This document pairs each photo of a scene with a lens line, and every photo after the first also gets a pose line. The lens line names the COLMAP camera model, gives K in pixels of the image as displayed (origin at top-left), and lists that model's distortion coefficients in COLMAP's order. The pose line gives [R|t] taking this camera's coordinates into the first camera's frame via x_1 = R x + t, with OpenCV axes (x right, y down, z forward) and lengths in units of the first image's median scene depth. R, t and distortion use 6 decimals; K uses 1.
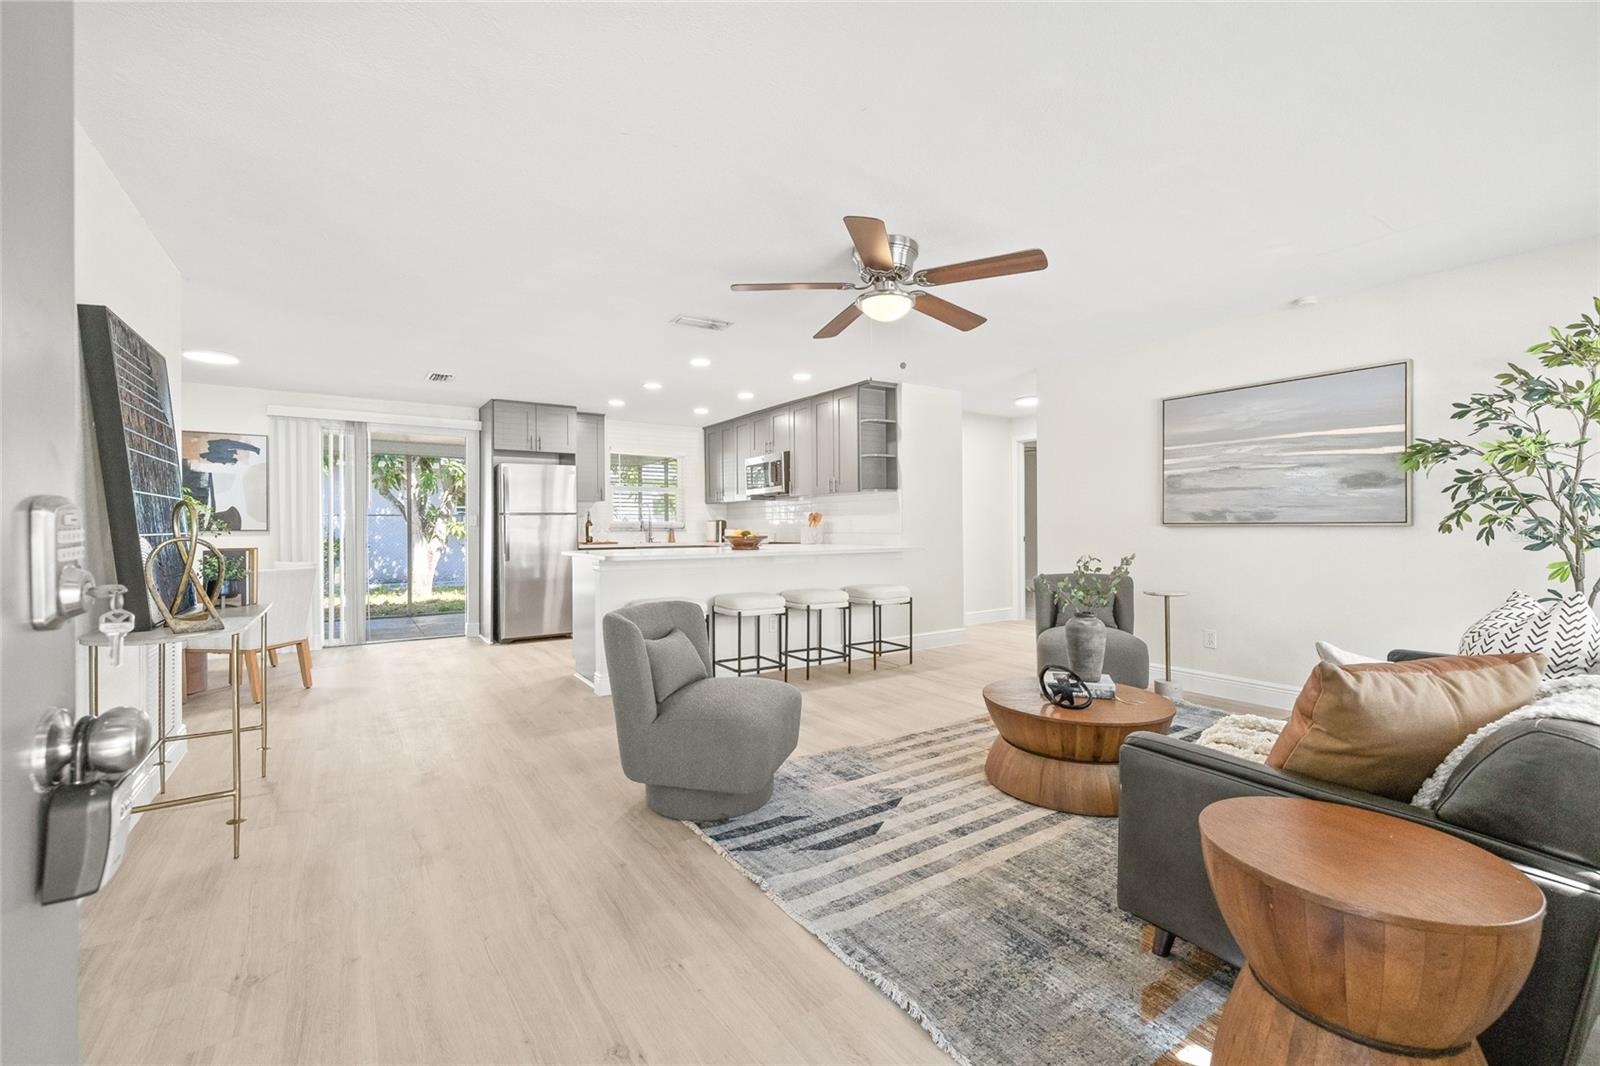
lens RADIAL K [[667.6, 0, 796.0], [0, 667.6, 528.6], [0, 0, 1]] dist [-0.000765, -0.000109]
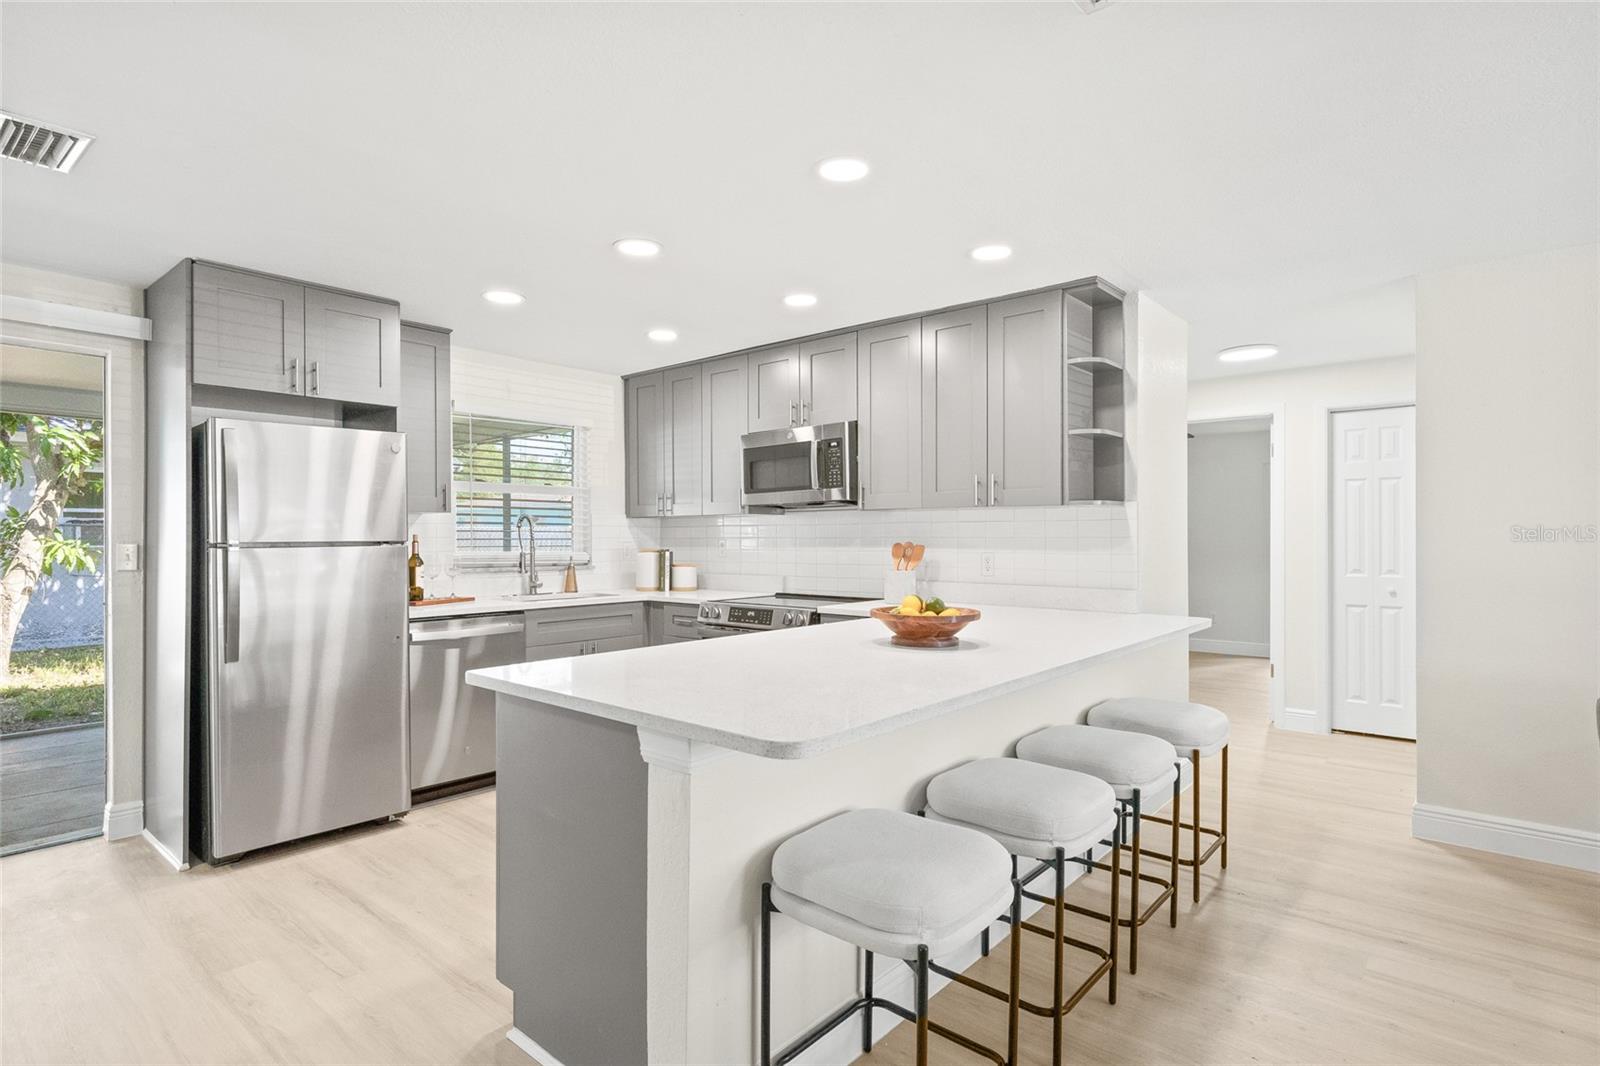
lens RADIAL K [[814.2, 0, 794.6], [0, 814.2, 537.9], [0, 0, 1]] dist [-0.001878, -0.000282]
pose [[0.964692, 0.004406, 0.263345, -0.255274], [-0.004041, 0.999990, -0.001930, -0.029121], [-0.263351, 0.000798, 0.964700, 0.473844]]
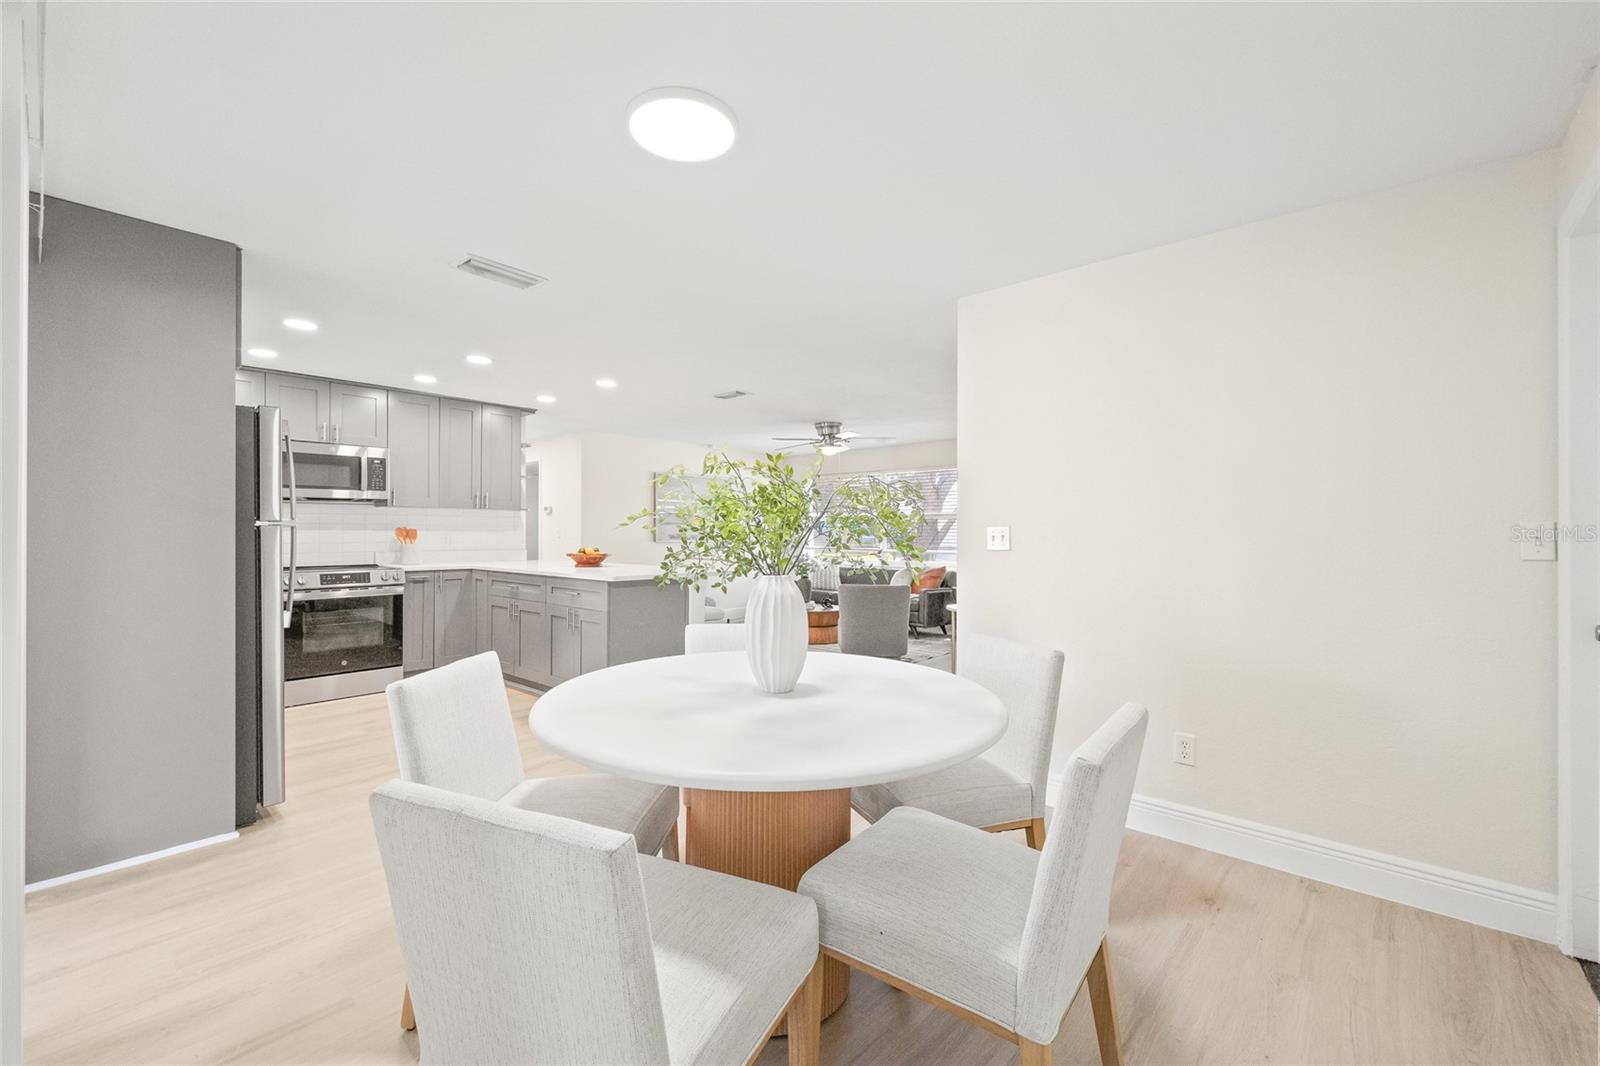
lens RADIAL K [[667.6, 0, 796.0], [0, 667.6, 528.6], [0, 0, 1]] dist [-0.000765, -0.000109]
pose [[-0.248394, 0.010547, 0.968602, -1.037755], [-0.001249, 0.999936, -0.011208, -0.015593], [-0.968658, -0.003994, -0.248365, 0.840299]]
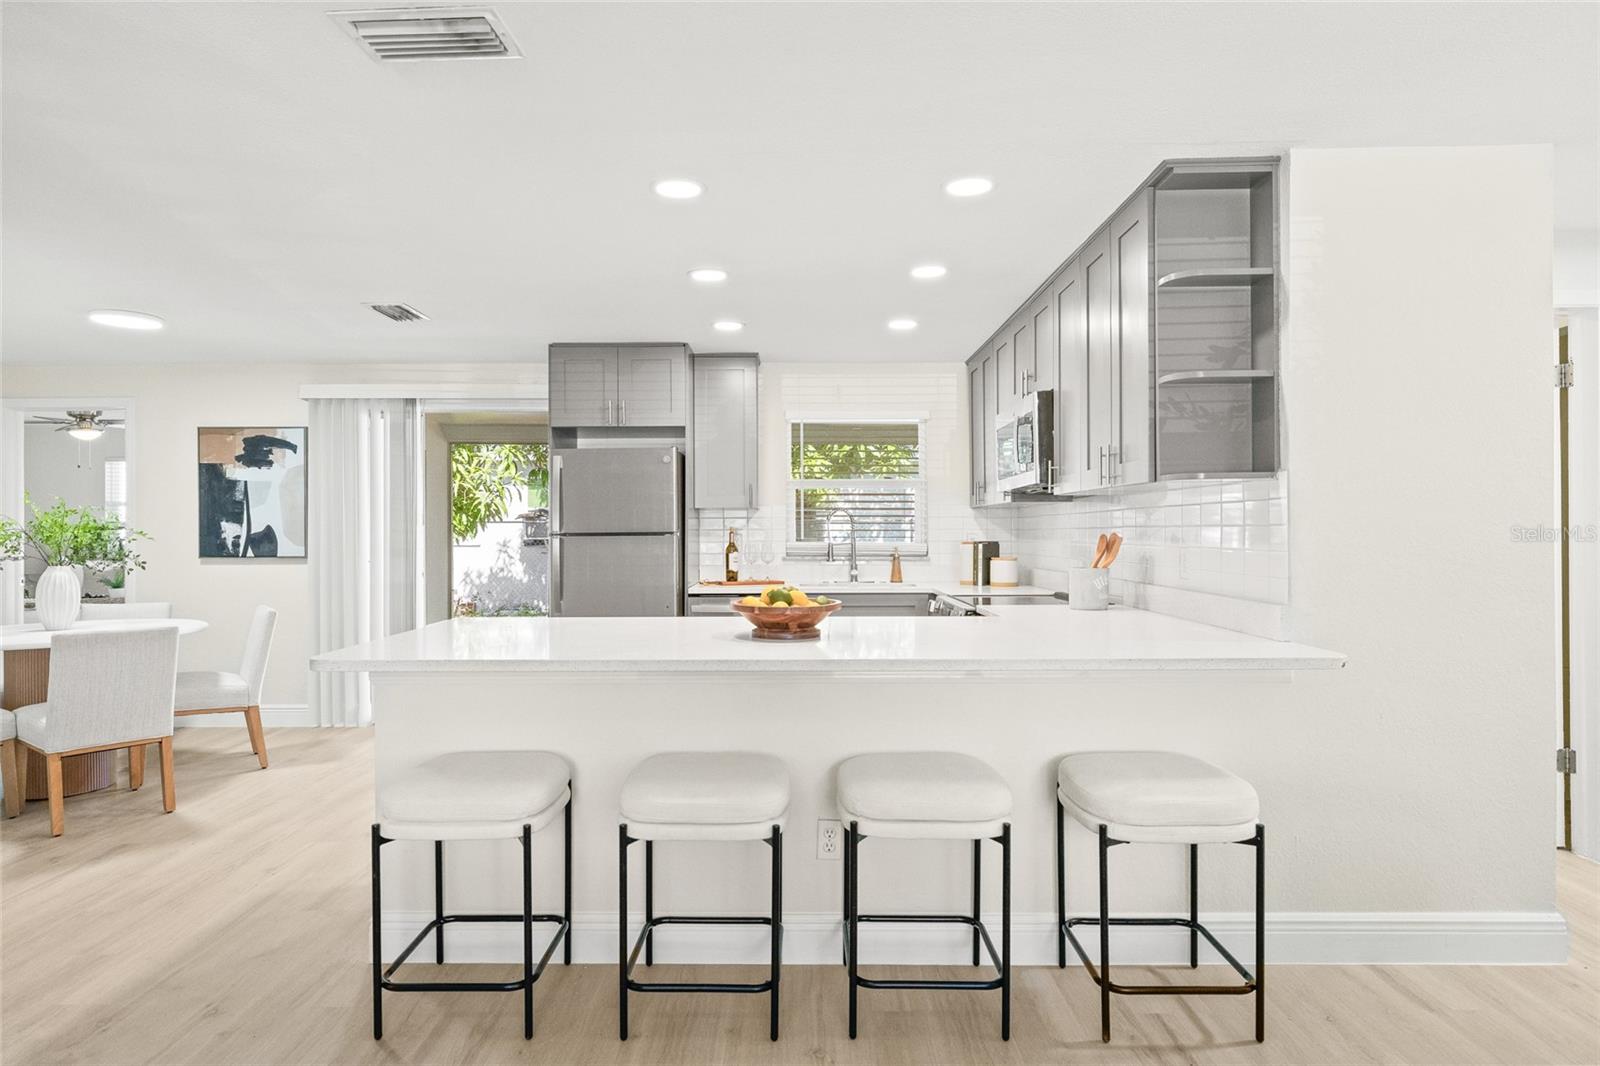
lens RADIAL K [[901.7, 0, 796.1], [0, 901.7, 532.4], [0, 0, 1]] dist [0.001969, -0.001446]
pose [[0.828692, 0.003948, -0.559690, 0.207582], [-0.002620, 0.999992, 0.003174, -0.029250], [0.559698, -0.001164, 0.828696, 0.491473]]
